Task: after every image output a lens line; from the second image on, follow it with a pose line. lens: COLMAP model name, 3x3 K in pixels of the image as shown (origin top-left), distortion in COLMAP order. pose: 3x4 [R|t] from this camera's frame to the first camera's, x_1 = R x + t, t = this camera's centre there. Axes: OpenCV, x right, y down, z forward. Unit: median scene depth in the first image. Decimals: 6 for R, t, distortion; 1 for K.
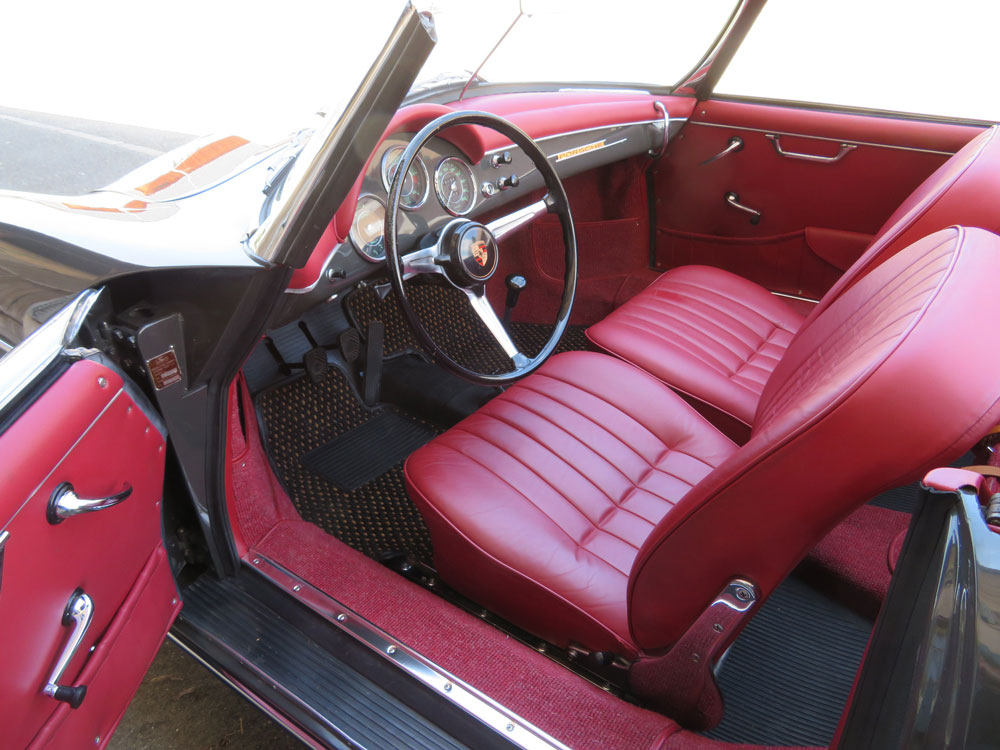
lens RADIAL K [[707.3, 0, 500.4], [0, 707.3, 376.1], [0, 0, 1]] dist [-0.011046, 0.000976]
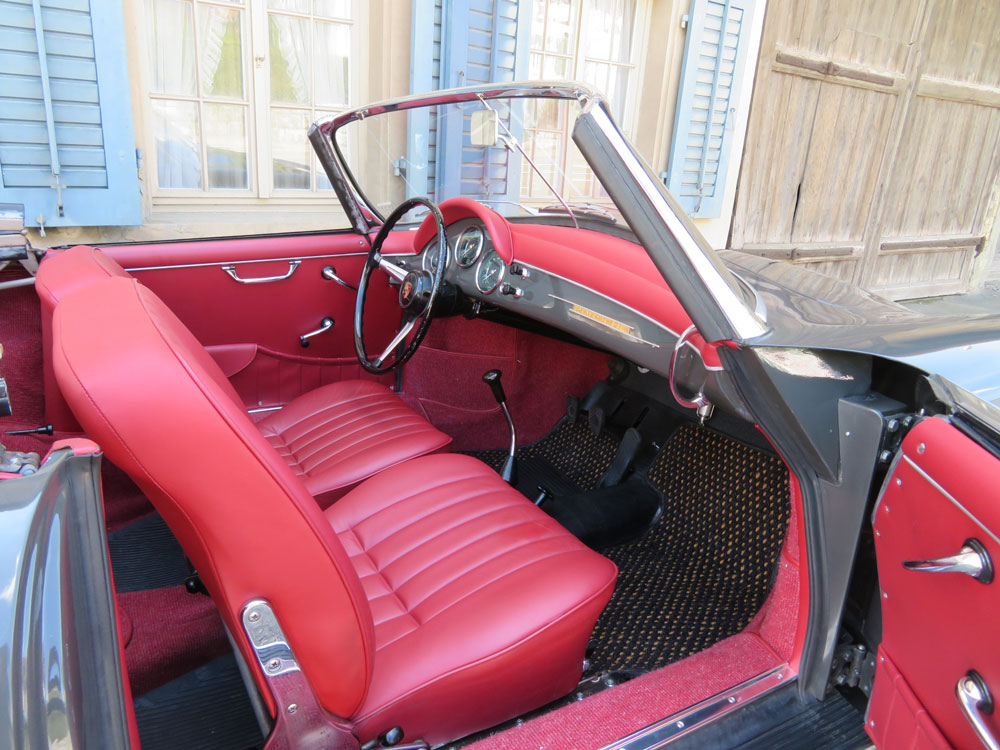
lens RADIAL K [[707.3, 0, 498.1], [0, 707.3, 376.4], [0, 0, 1]] dist [-0.011046, 0.000976]
pose [[-0.375748, 0.298088, -0.877472, 0.843946], [-0.495696, 0.735369, 0.462080, -0.553178], [0.783006, 0.608585, -0.128552, 0.985024]]
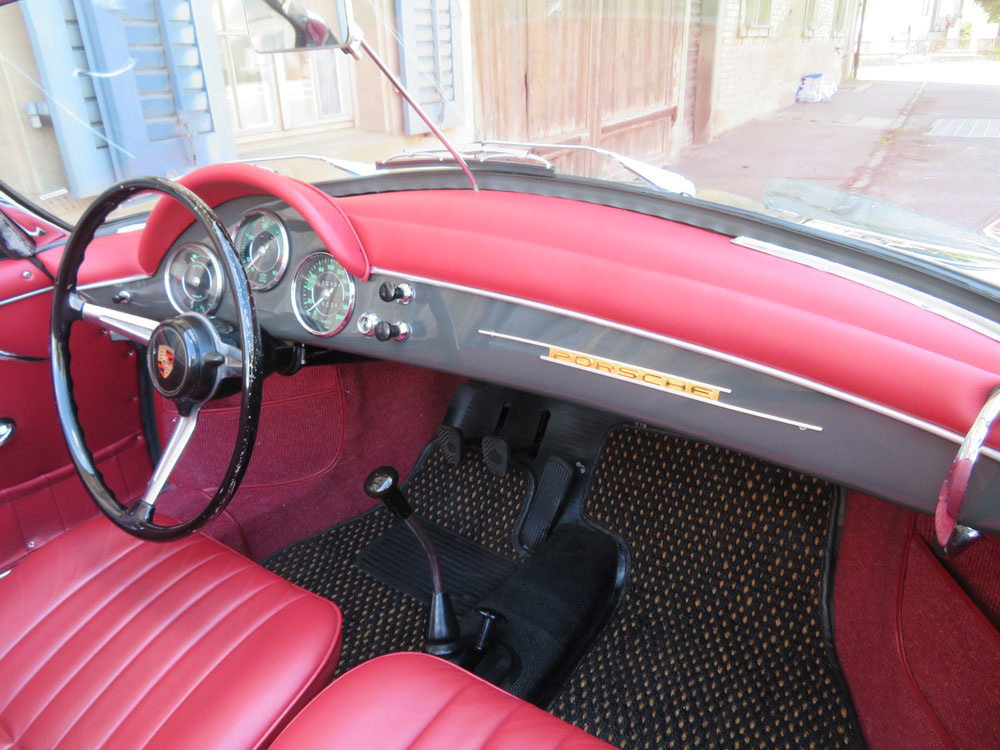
lens RADIAL K [[707.3, 0, 498.9], [0, 707.3, 373.8], [0, 0, 1]] dist [-0.011046, 0.000976]
pose [[0.064041, 0.438440, -0.896476, 0.458019], [-0.461859, 0.809345, 0.362833, -0.407859], [0.884638, 0.390809, 0.254329, 0.769041]]
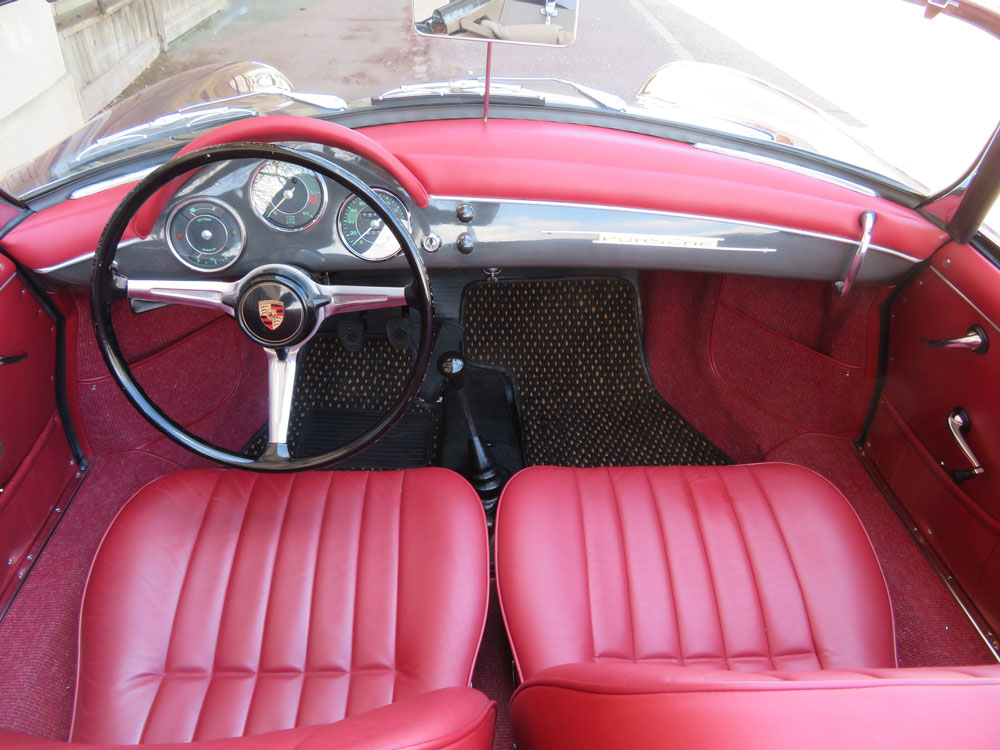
lens RADIAL K [[707.3, 0, 501.9], [0, 707.3, 372.4], [0, 0, 1]] dist [-0.011046, 0.000976]
pose [[0.646379, 0.499010, -0.577220, 0.436978], [-0.432723, 0.862816, 0.261341, -0.301022], [0.628447, 0.080851, 0.773639, 0.372289]]
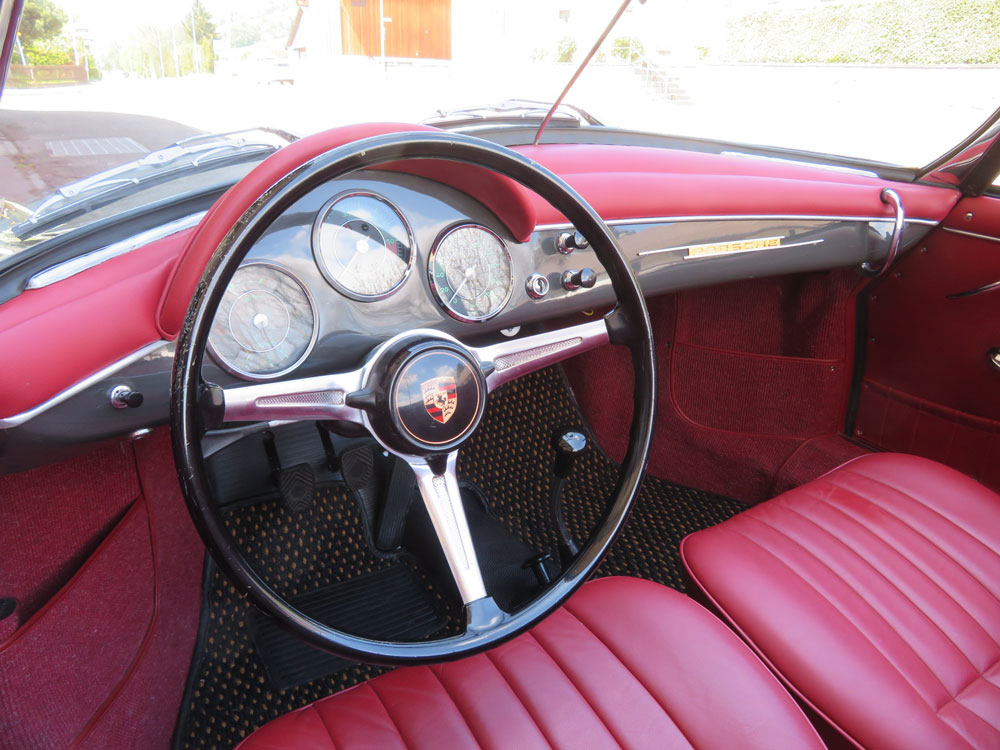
lens RADIAL K [[707.3, 0, 499.3], [0, 707.3, 375.3], [0, 0, 1]] dist [-0.011046, 0.000976]
pose [[0.940788, 0.183122, -0.285278, 0.108795], [-0.214009, 0.973478, -0.080875, -0.107864], [0.262902, 0.137138, 0.955027, 0.345287]]
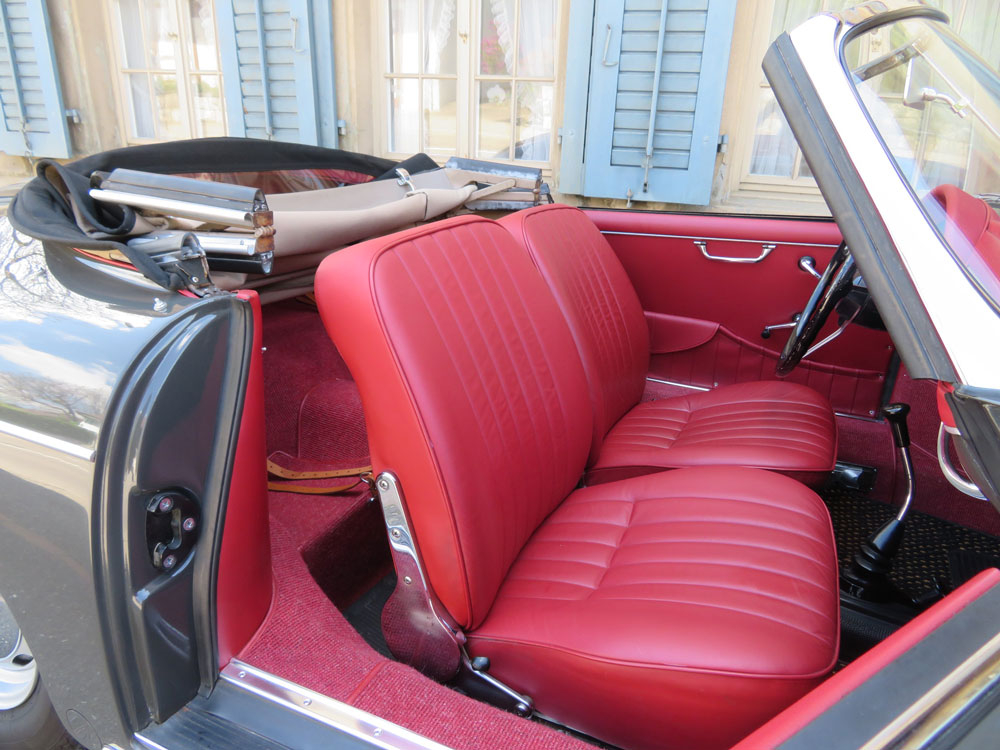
lens RADIAL K [[707.3, 0, 496.9], [0, 707.3, 372.7], [0, 0, 1]] dist [-0.011046, 0.000976]
pose [[-0.970671, 0.081547, -0.226160, 0.581782], [-0.122132, 0.643025, 0.756044, -0.638788], [0.207079, 0.761492, -0.614206, 1.189177]]
